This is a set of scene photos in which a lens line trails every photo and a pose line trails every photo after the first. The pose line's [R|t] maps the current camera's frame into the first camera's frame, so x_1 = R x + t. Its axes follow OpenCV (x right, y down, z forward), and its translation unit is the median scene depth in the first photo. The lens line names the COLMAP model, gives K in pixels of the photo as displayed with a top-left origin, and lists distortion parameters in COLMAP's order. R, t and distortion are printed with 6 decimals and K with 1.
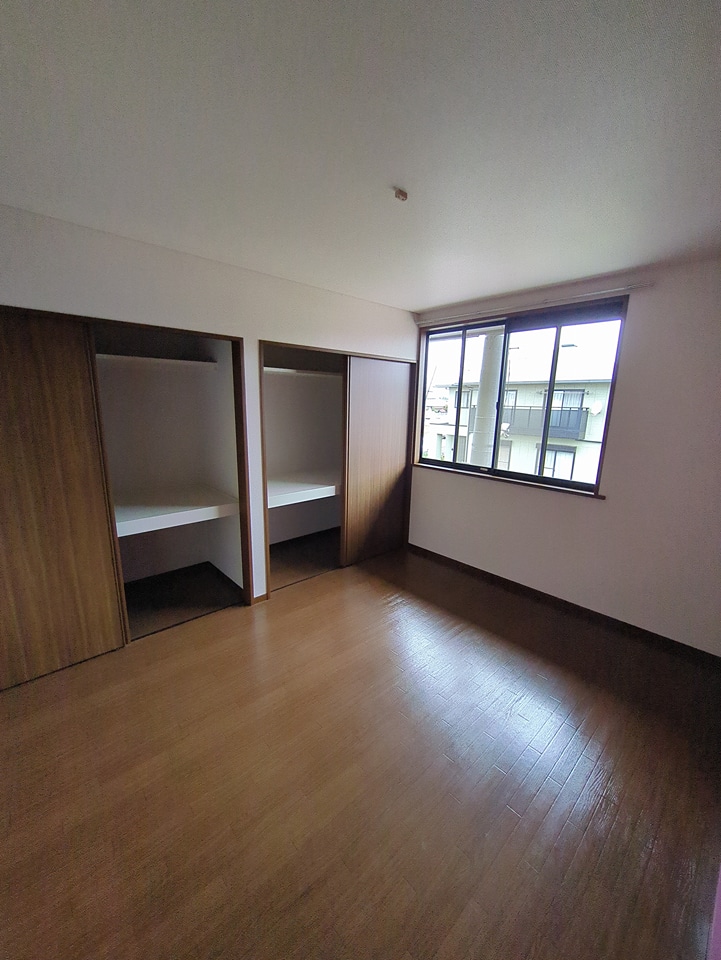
lens RADIAL K [[383.3, 0, 361.0], [0, 383.3, 478.3], [0, 0, 1]] dist [0.000383, 0.000663]
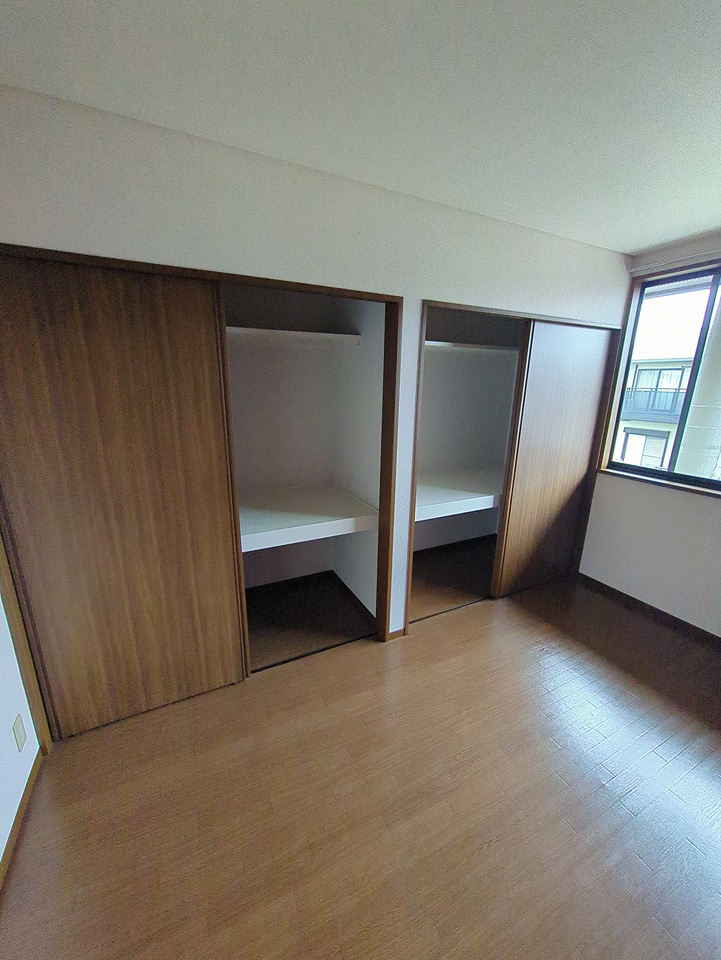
lens RADIAL K [[383.3, 0, 361.4], [0, 383.3, 476.0], [0, 0, 1]] dist [0.000383, 0.000663]
pose [[0.966048, 0.067342, -0.249432, -0.154244], [-0.053913, 0.996724, 0.060292, -0.057411], [0.252675, -0.044797, 0.966514, 0.221996]]
